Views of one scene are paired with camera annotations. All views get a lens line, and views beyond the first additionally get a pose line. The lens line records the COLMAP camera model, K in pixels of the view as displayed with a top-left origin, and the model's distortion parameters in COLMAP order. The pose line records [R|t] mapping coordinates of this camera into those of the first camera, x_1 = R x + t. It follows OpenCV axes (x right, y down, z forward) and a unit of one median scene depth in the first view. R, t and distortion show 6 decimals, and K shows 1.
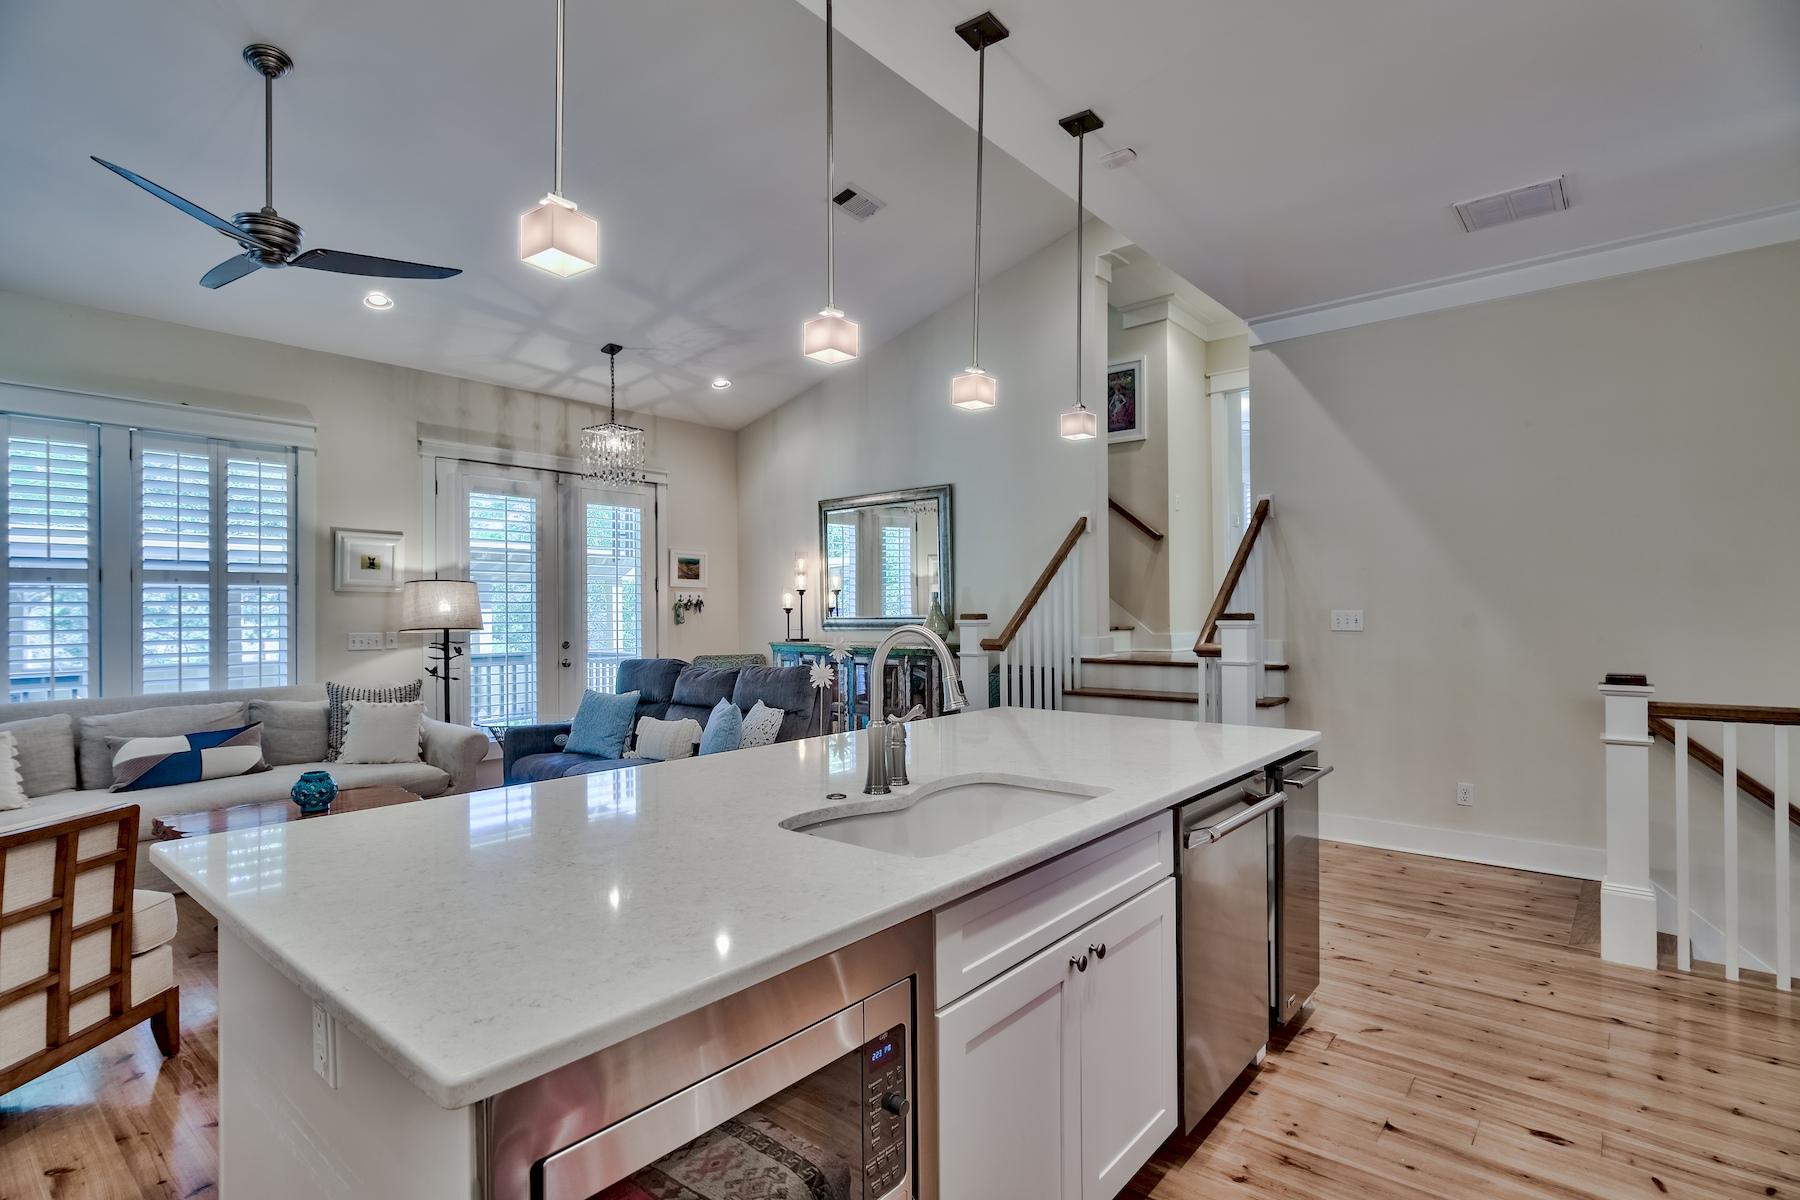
lens RADIAL K [[890.7, 0, 844.8], [0, 890.7, 599.6], [0, 0, 1]] dist [0.001668, -0.004030]
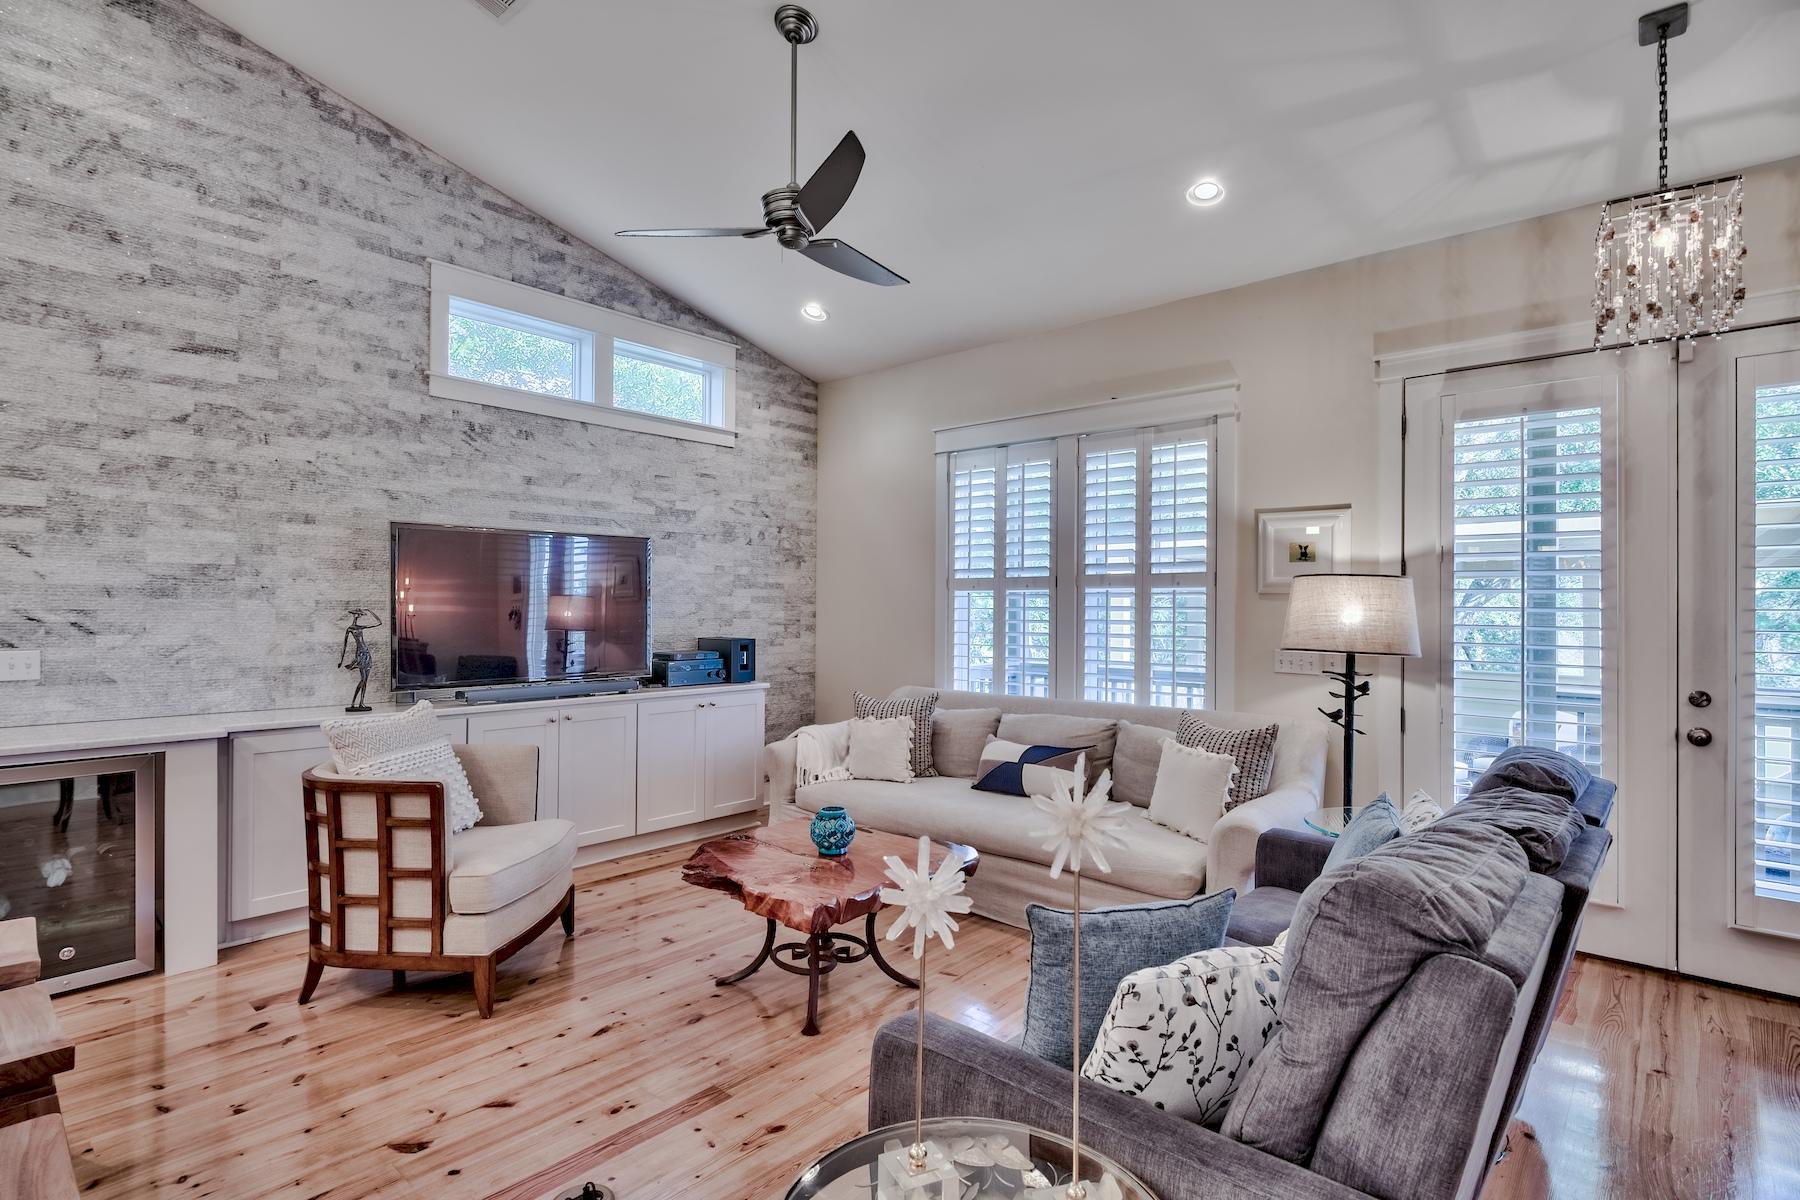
lens RADIAL K [[890.7, 0, 919.1], [0, 890.7, 600.3], [0, 0, 1]] dist [0.001668, -0.004030]
pose [[0.017307, -0.002493, -0.999847, 0.183643], [0.005818, 0.999980, -0.002392, -0.003372], [0.999833, -0.005776, 0.017321, 0.703910]]
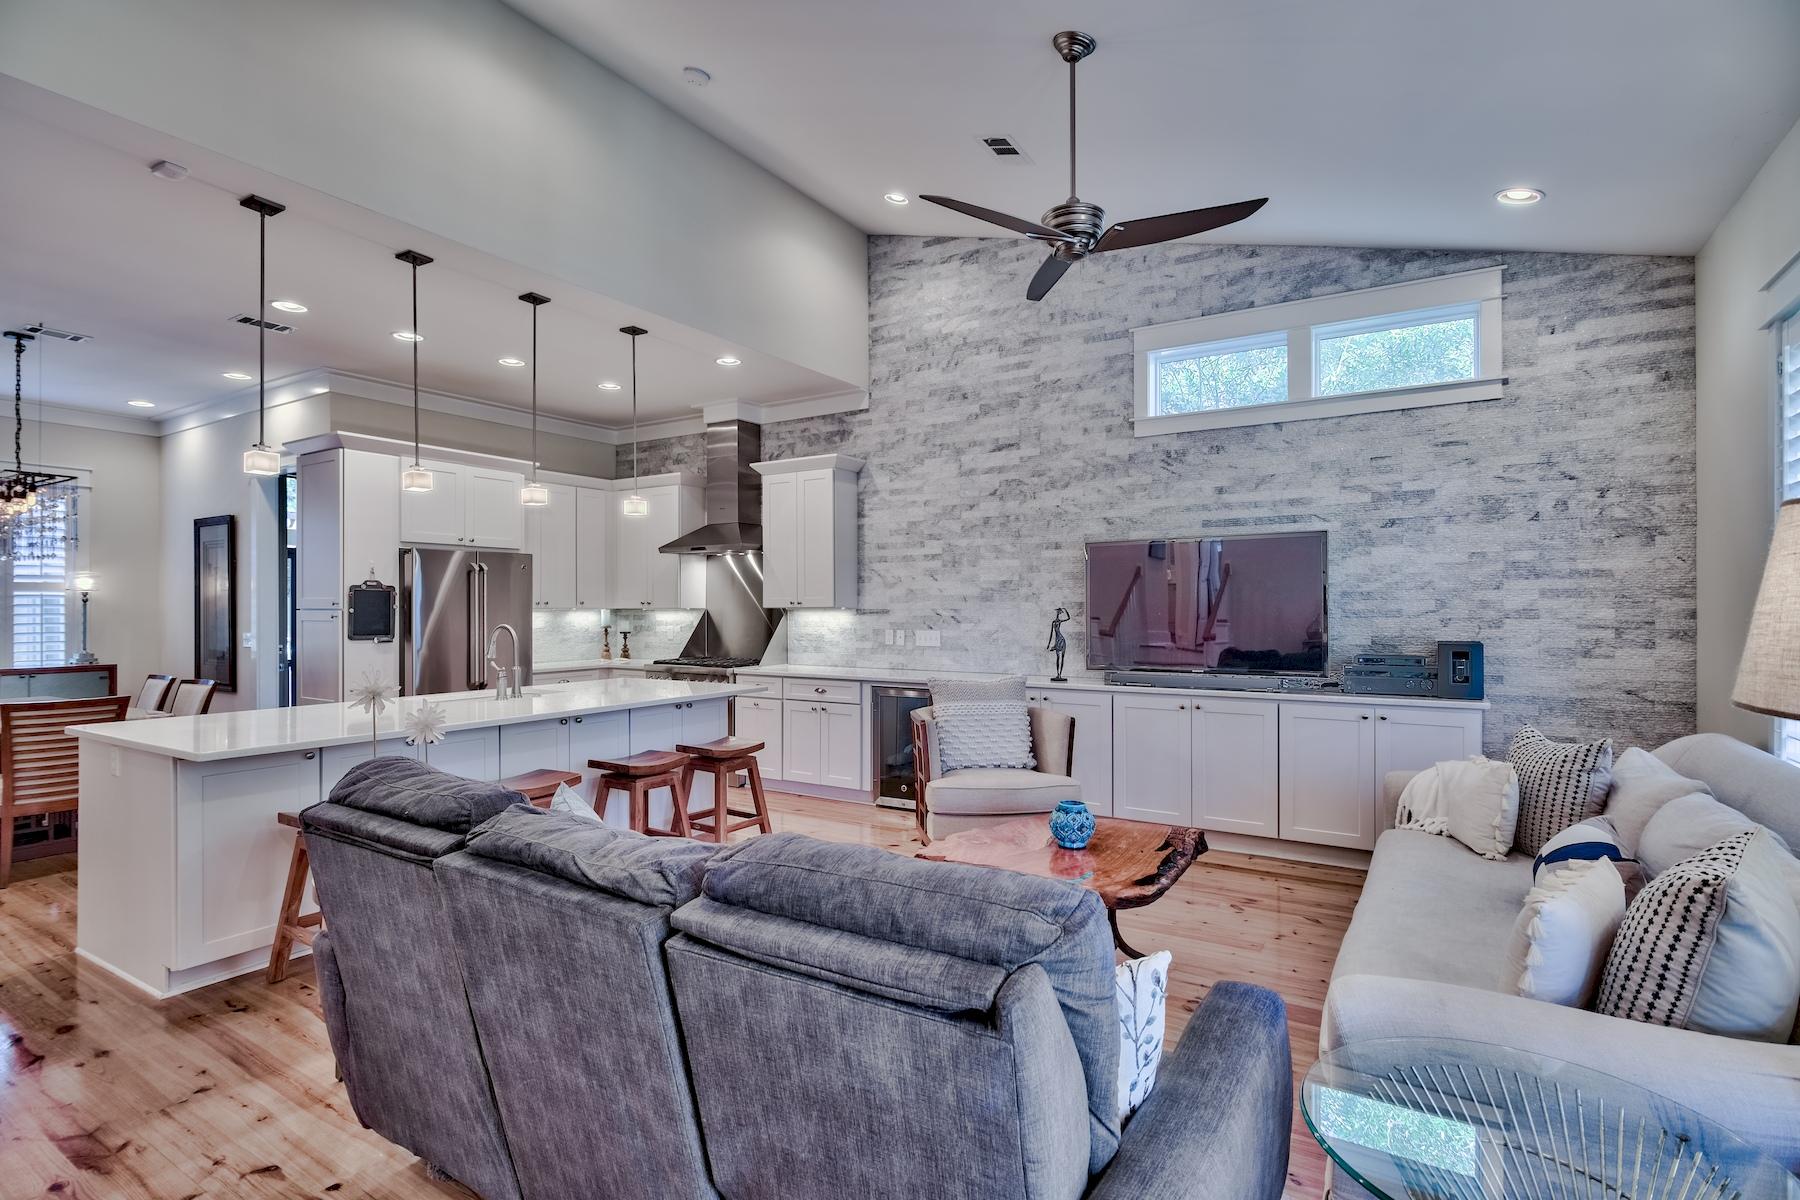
lens RADIAL K [[890.7, 0, 904.2], [0, 890.7, 606.0], [0, 0, 1]] dist [0.001668, -0.004030]
pose [[-0.986852, 0.007743, -0.161439, -0.198490], [0.009731, 0.999886, -0.011526, 0.007112], [0.161332, -0.012945, -0.986815, 1.221981]]
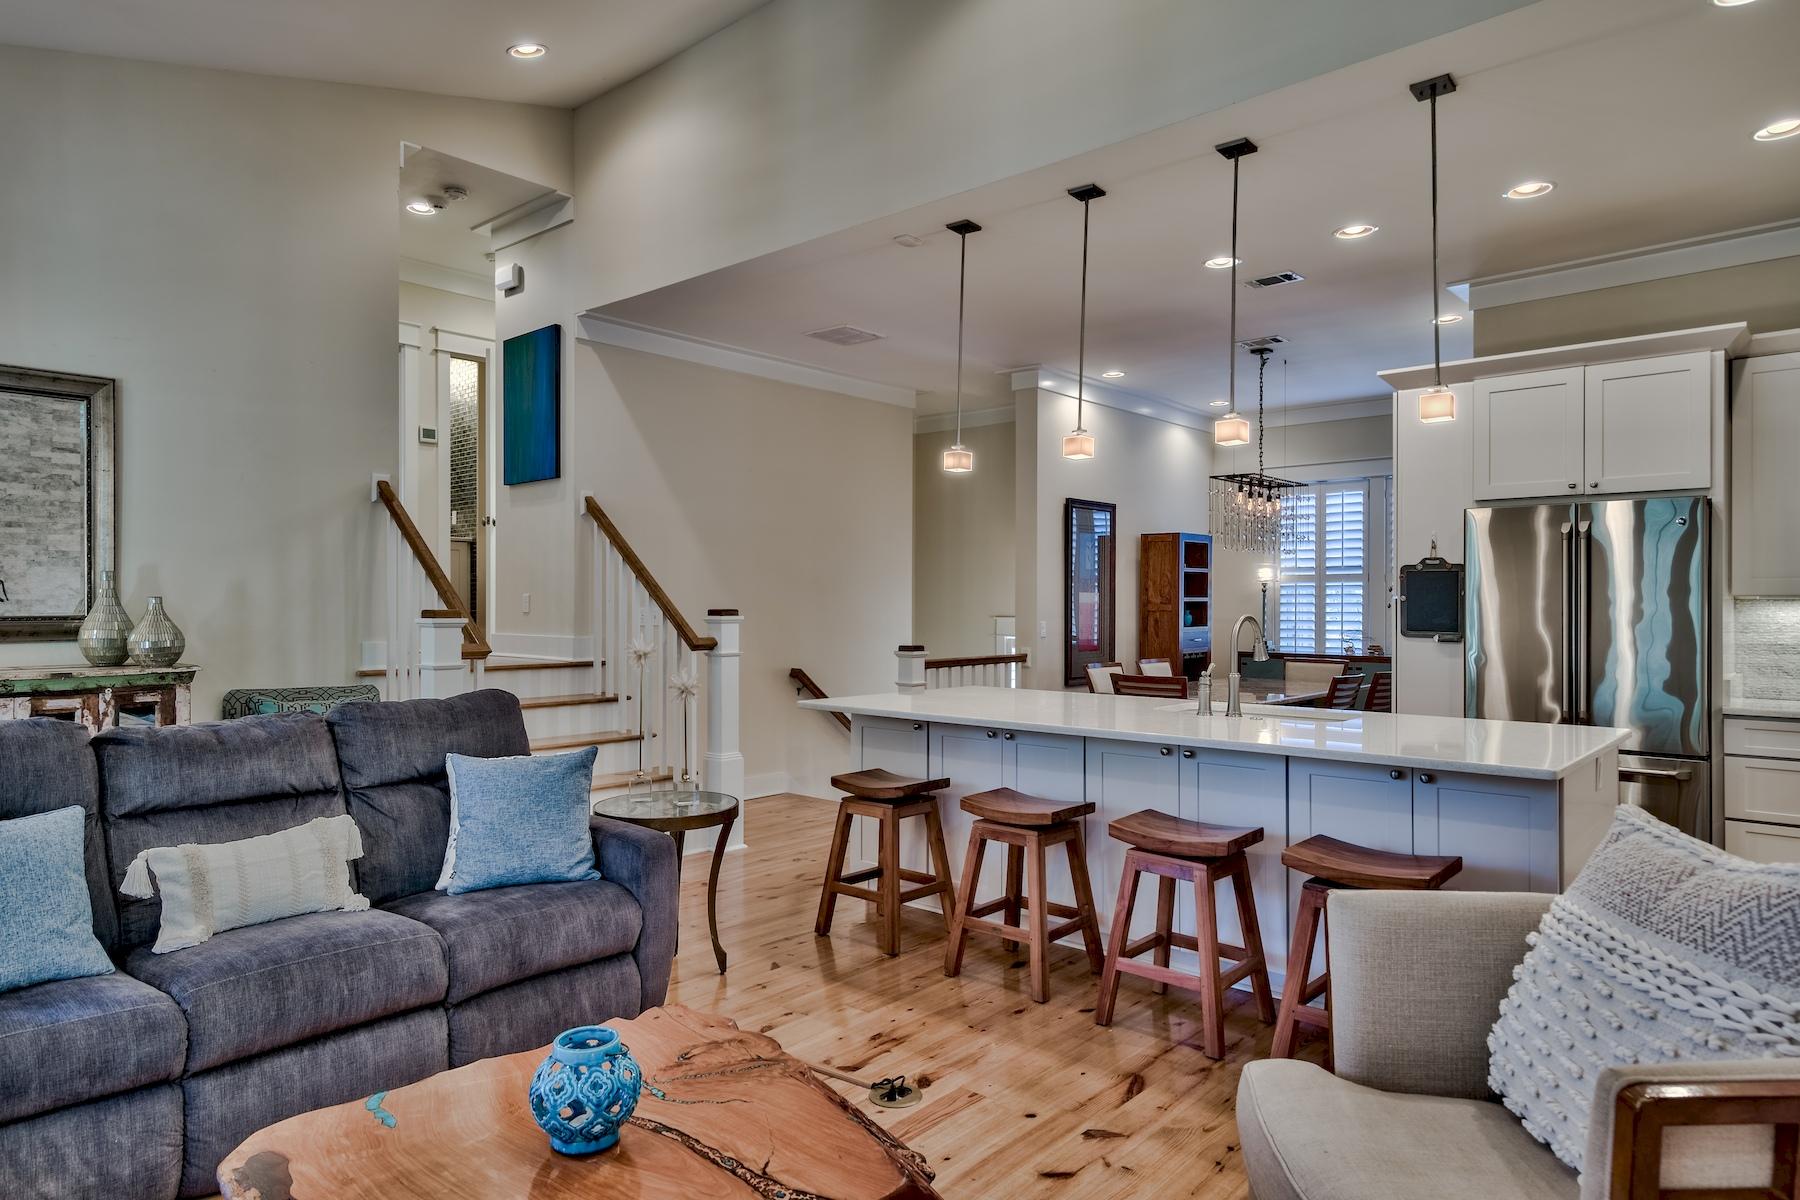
lens RADIAL K [[1088.4, 0, 934.2], [0, 1088.4, 610.9], [0, 0, 1]] dist [0.058357, 0.002859]
pose [[-0.023894, 0.000864, 0.999714, -0.693850], [-0.012132, 0.999926, -0.001154, 0.011720], [-0.999641, -0.012156, -0.023881, 0.576154]]
